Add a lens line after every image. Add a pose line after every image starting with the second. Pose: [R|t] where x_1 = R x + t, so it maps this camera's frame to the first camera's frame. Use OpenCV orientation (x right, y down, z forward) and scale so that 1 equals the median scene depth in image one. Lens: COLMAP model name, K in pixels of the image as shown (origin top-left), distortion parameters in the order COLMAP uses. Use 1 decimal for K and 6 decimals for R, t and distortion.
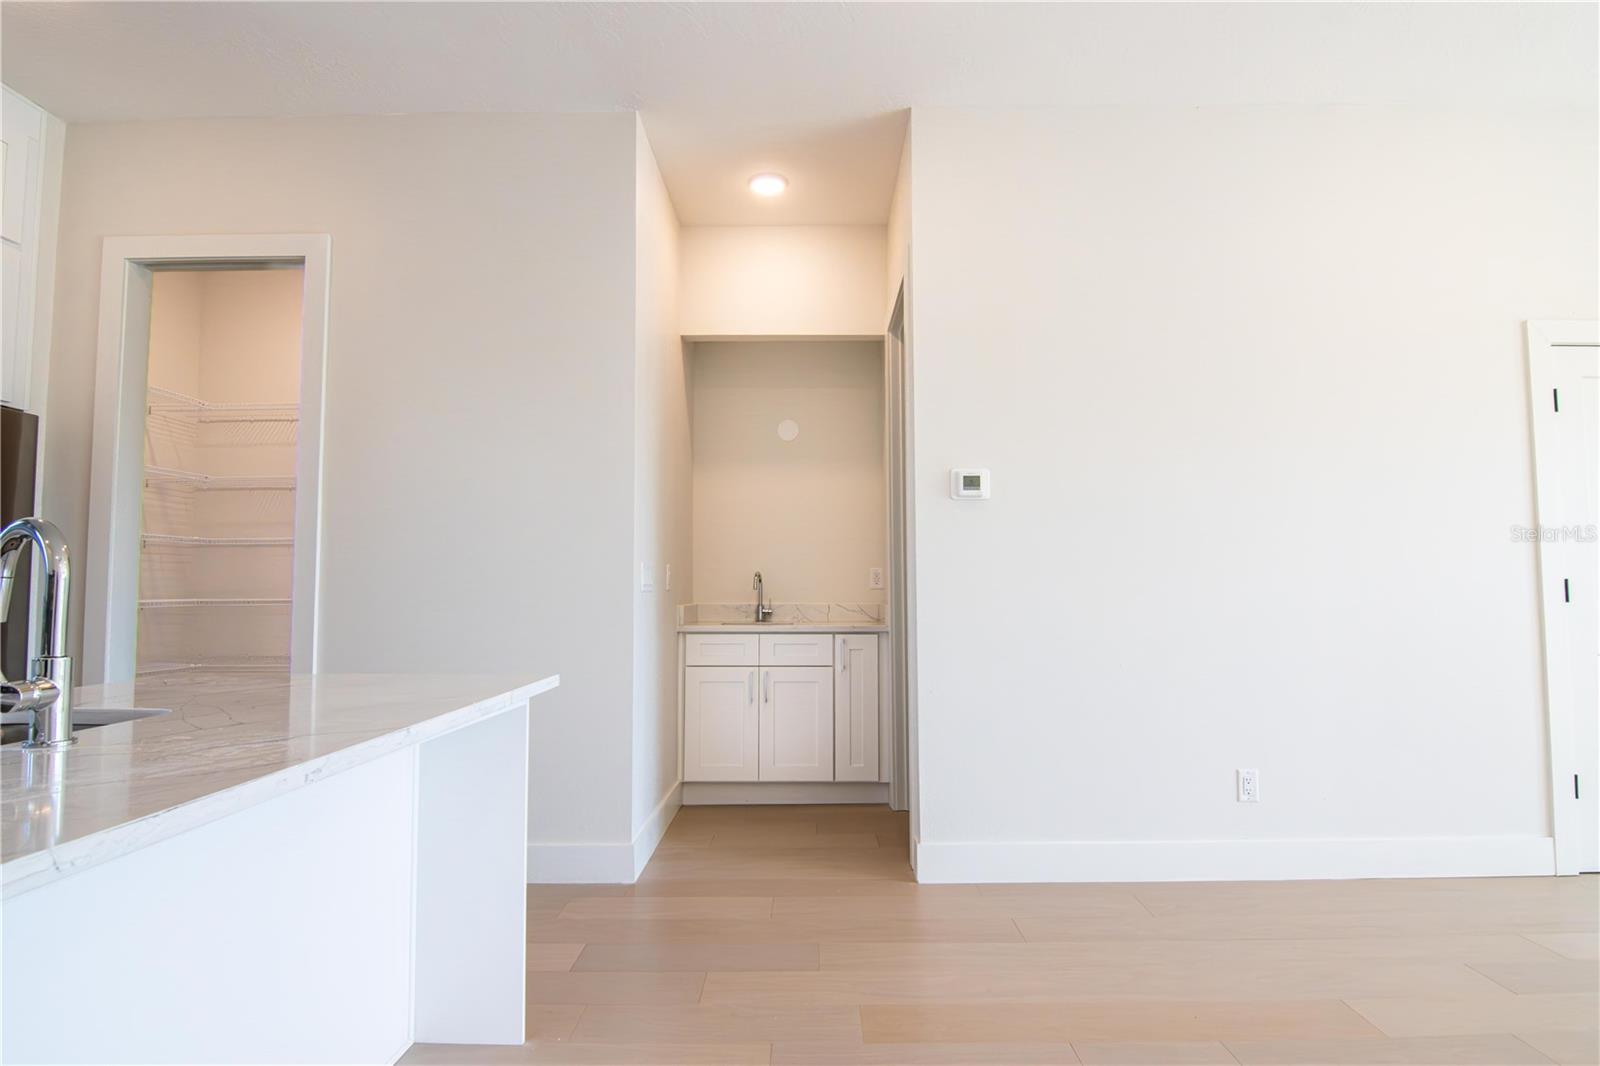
lens RADIAL K [[813.4, 0, 804.4], [0, 813.4, 538.3], [0, 0, 1]] dist [-0.004089, -0.012327]
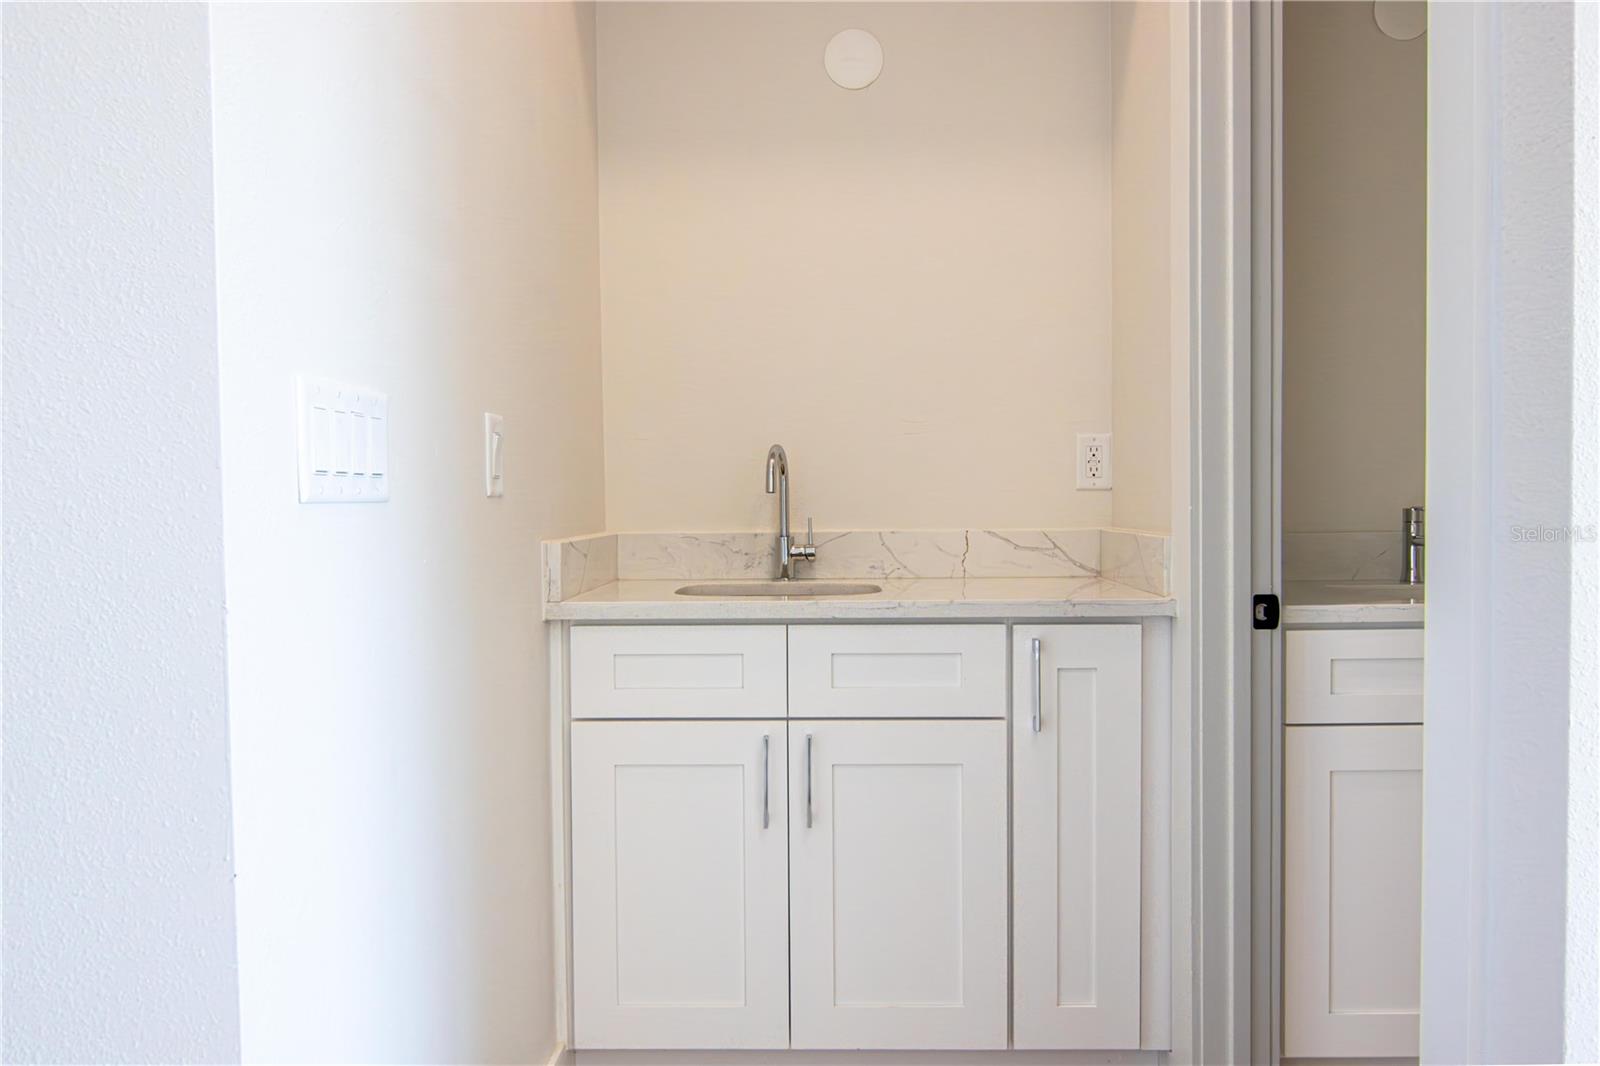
lens RADIAL K [[1113.5, 0, 829.5], [0, 1113.5, 538.1], [0, 0, 1]] dist [0.013825, 0.000451]
pose [[0.999951, -0.009412, 0.003118, -0.038488], [0.009053, 0.994952, 0.099940, 0.035734], [-0.004043, -0.099907, 0.994989, 0.541256]]
